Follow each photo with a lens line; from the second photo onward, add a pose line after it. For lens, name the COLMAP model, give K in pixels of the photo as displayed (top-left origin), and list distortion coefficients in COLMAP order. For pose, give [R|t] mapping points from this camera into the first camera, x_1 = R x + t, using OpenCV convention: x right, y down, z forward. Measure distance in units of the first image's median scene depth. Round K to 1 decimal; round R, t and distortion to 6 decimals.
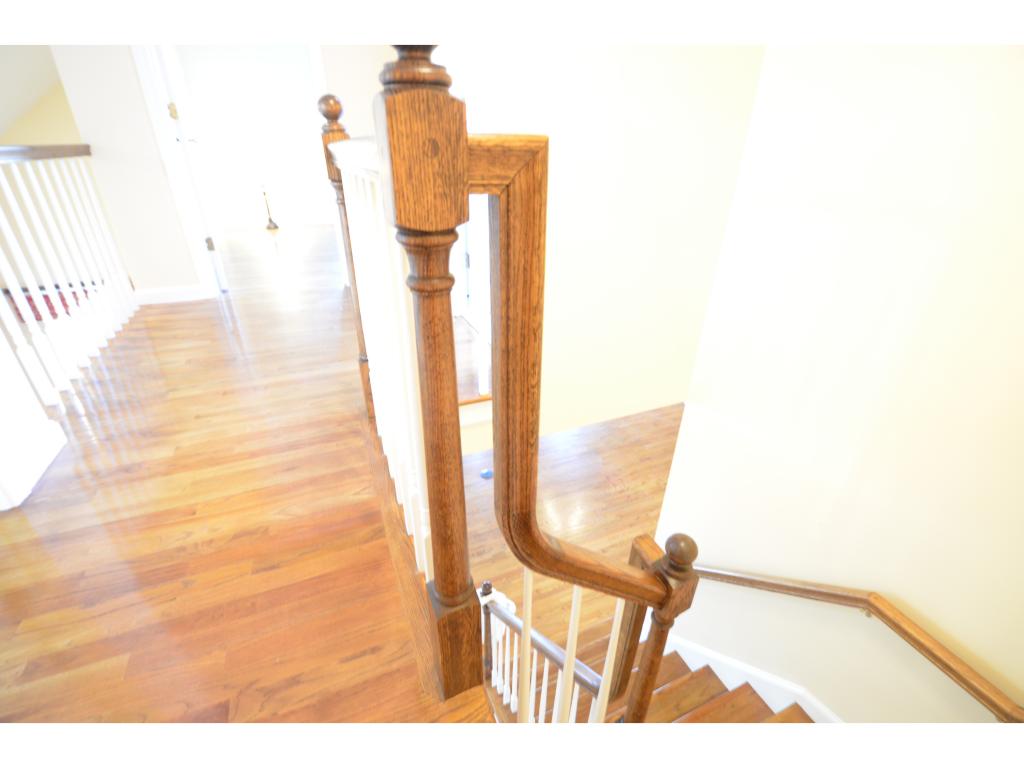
lens RADIAL K [[447.8, 0, 514.5], [0, 447.8, 382.4], [0, 0, 1]] dist [0.013913, -0.021539]
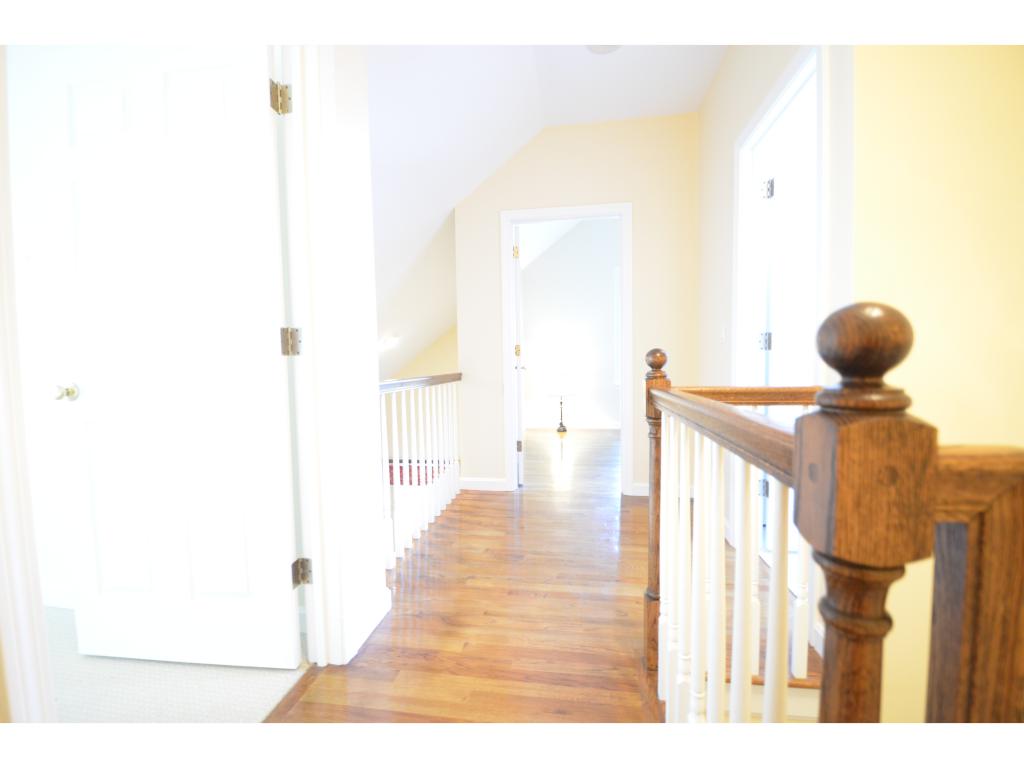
lens RADIAL K [[447.8, 0, 514.5], [0, 447.8, 382.4], [0, 0, 1]] dist [0.013913, -0.021539]
pose [[0.846955, -0.000118, -0.531665, -0.092903], [-0.223538, 0.907237, -0.356302, -0.062139], [0.482388, 0.420619, 0.768362, -0.017402]]
